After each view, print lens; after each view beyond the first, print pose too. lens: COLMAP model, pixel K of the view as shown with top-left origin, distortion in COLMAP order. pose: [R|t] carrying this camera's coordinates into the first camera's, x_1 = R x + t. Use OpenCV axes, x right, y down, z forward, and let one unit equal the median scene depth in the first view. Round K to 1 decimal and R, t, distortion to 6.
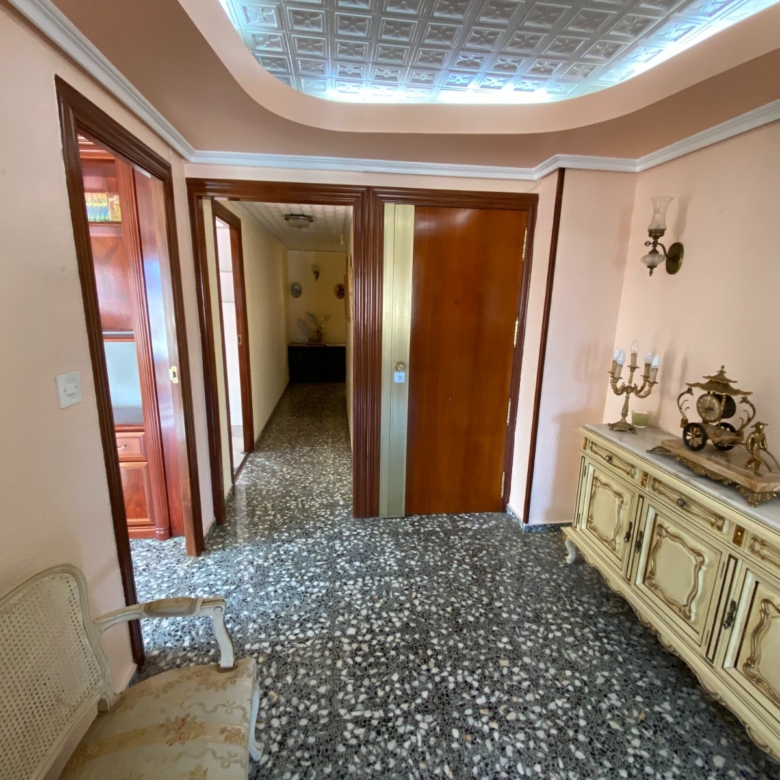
lens RADIAL K [[423.8, 0, 386.7], [0, 423.8, 390.7], [0, 0, 1]] dist [0.028465, -0.023528]
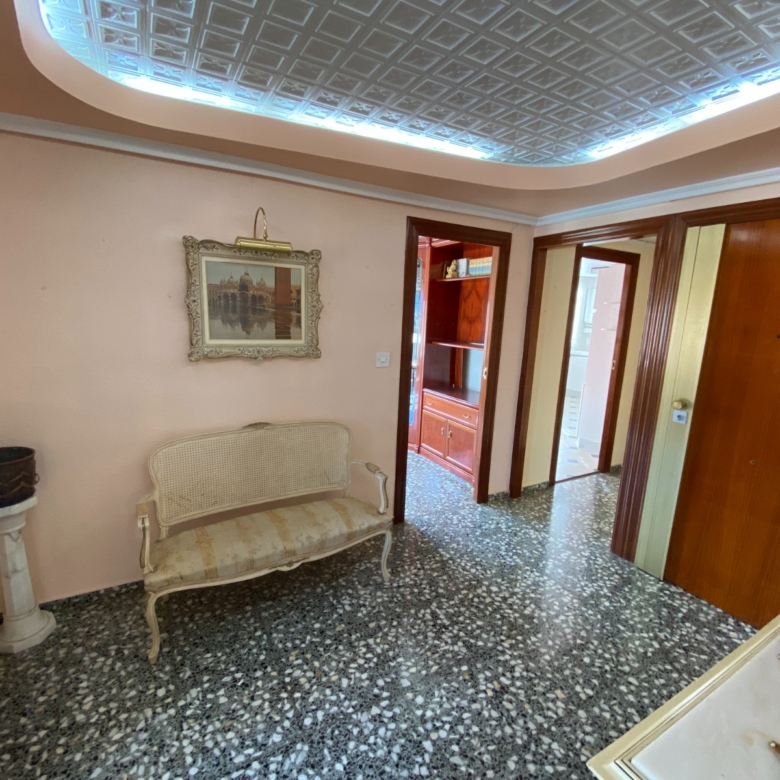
lens RADIAL K [[423.8, 0, 391.3], [0, 423.8, 391.6], [0, 0, 1]] dist [0.028465, -0.023528]
pose [[0.391312, 0.169210, -0.904568, 0.810190], [-0.240411, 0.967612, 0.077002, -0.010084], [0.888300, 0.187336, 0.419319, 0.113555]]
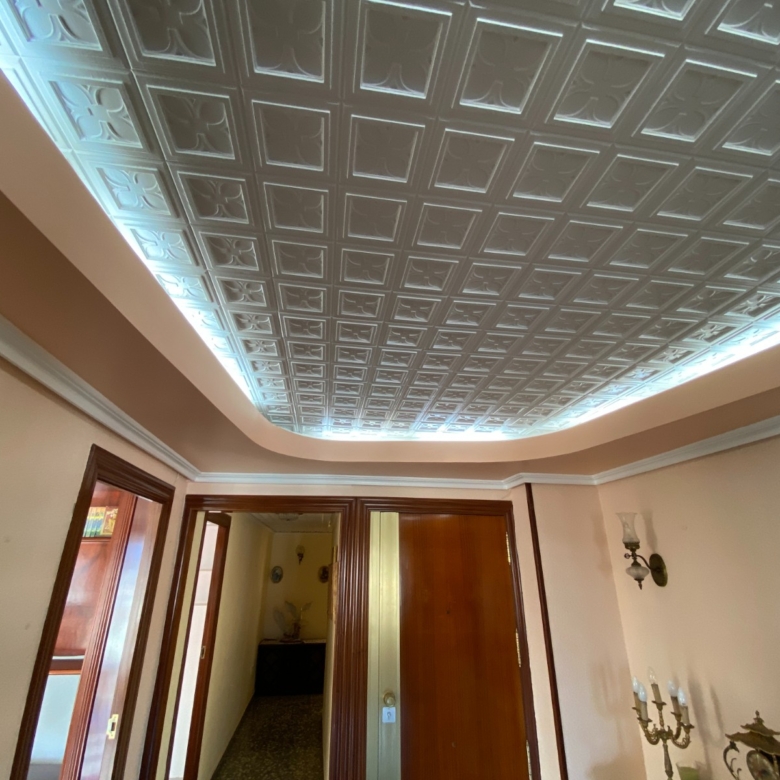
lens RADIAL K [[423.8, 0, 386.1], [0, 423.8, 392.3], [0, 0, 1]] dist [0.028465, -0.023528]
pose [[0.999490, -0.003180, 0.031765, 0.001550], [0.020719, 0.821597, -0.569692, -0.099887], [-0.024286, 0.570060, 0.821244, -0.054746]]
